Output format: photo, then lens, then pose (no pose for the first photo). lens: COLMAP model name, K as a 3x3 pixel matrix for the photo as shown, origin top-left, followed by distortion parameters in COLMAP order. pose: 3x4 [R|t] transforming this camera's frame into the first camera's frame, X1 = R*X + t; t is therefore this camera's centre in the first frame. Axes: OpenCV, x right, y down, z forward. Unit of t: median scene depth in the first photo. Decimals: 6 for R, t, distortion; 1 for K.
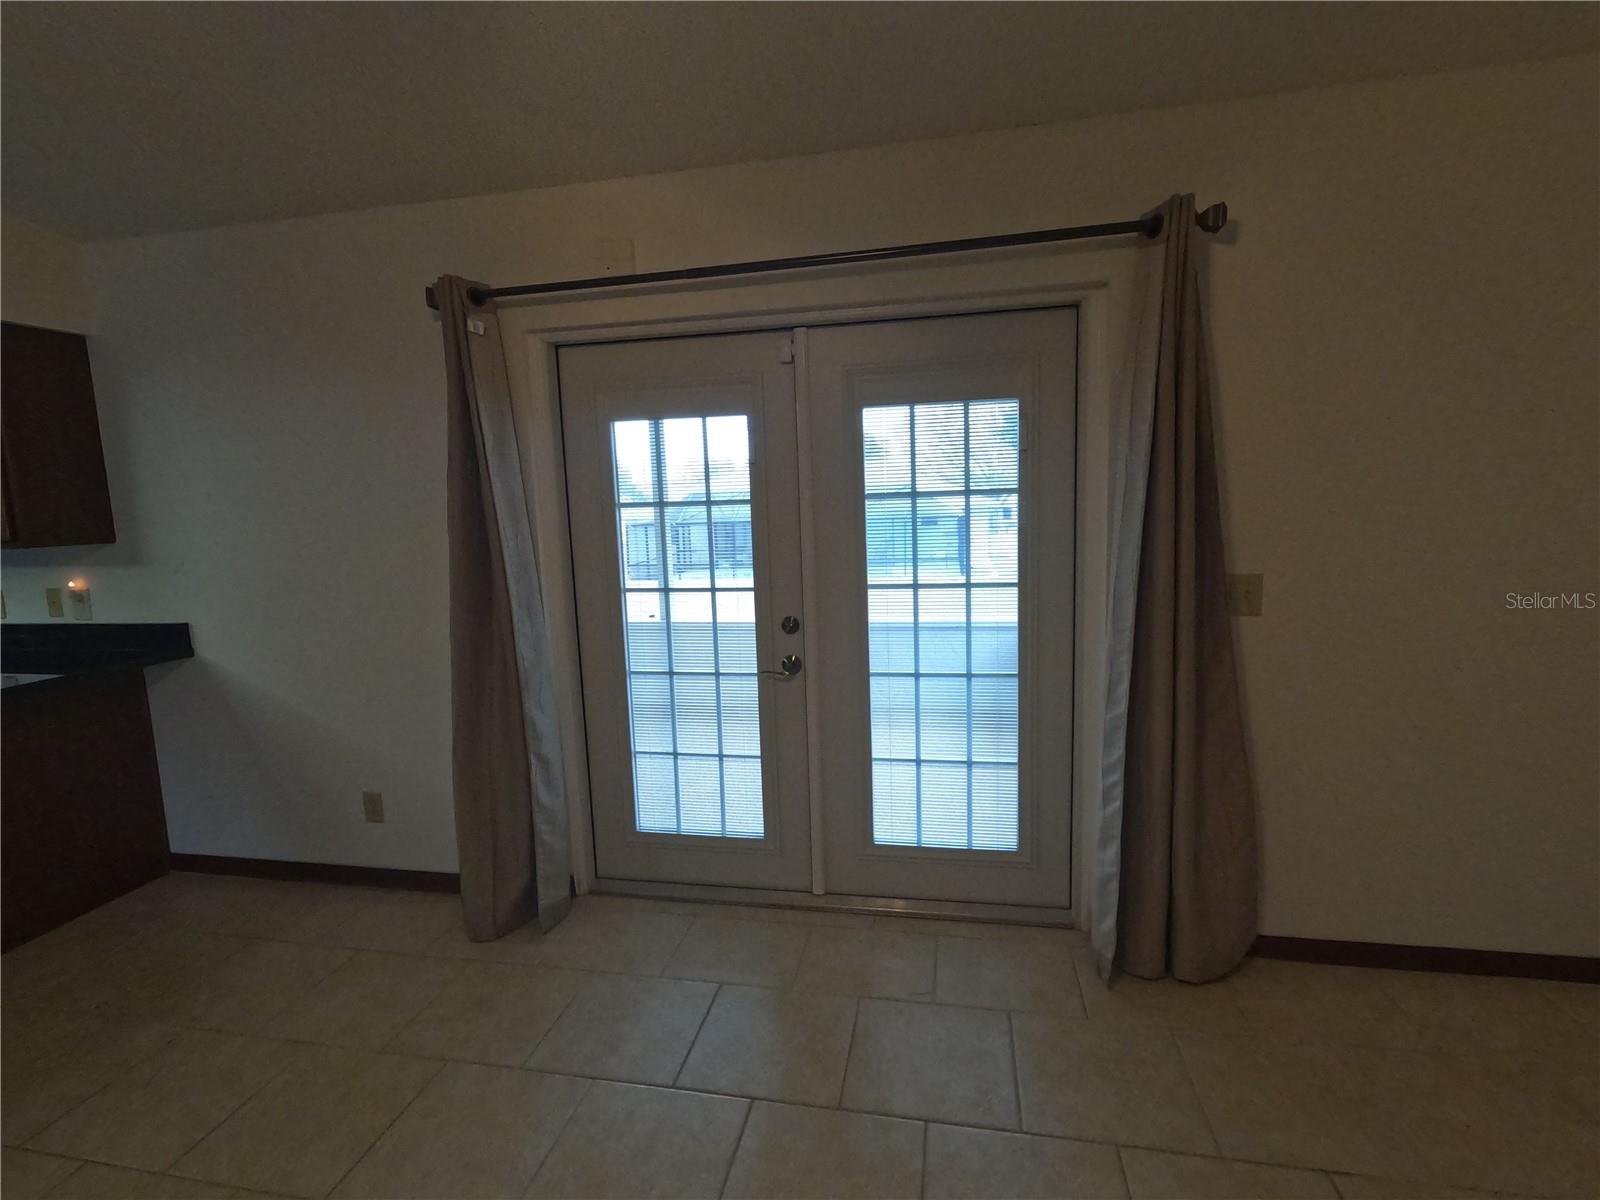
lens RADIAL K [[772.3, 0, 794.5], [0, 772.3, 598.1], [0, 0, 1]] dist [0.000214, -0.000412]
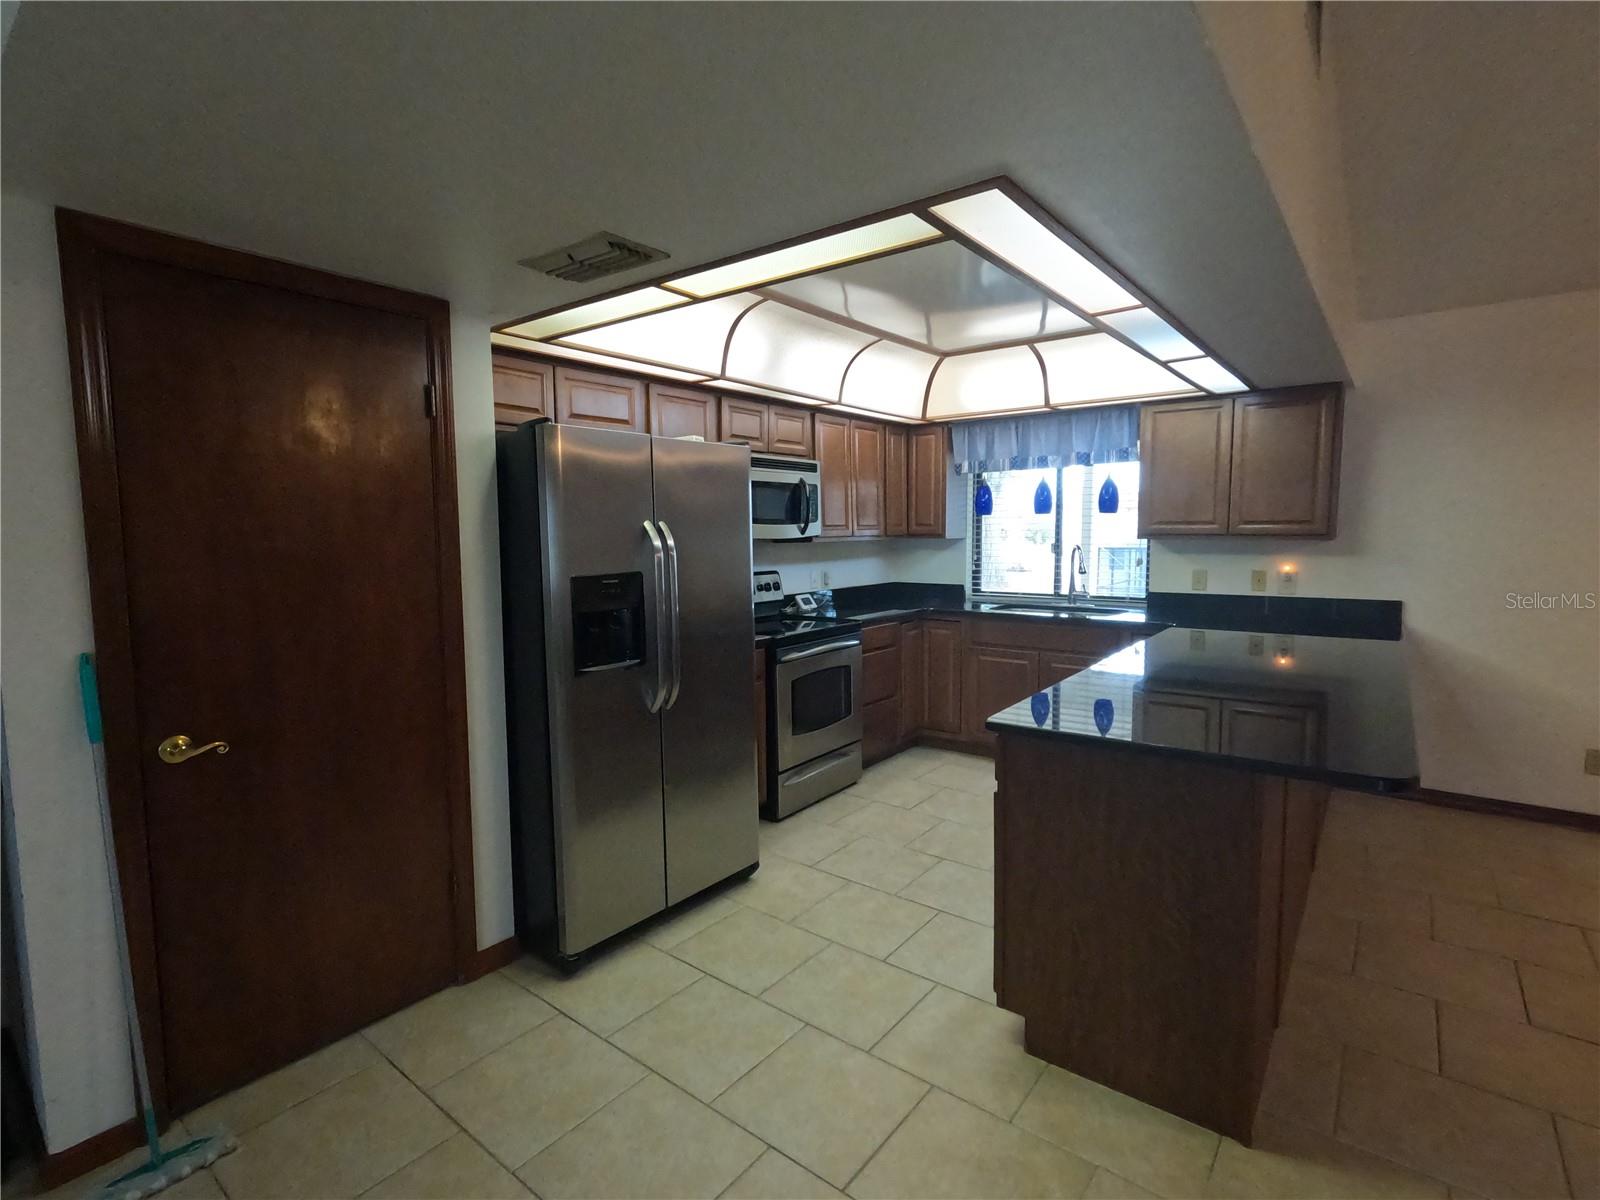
lens RADIAL K [[772.3, 0, 794.5], [0, 772.3, 598.1], [0, 0, 1]] dist [0.000214, -0.000412]
pose [[0.890224, 0.062840, -0.451169, -1.268380], [-0.076210, 0.997025, -0.011507, 0.138781], [0.449103, 0.044627, 0.892365, -0.739422]]
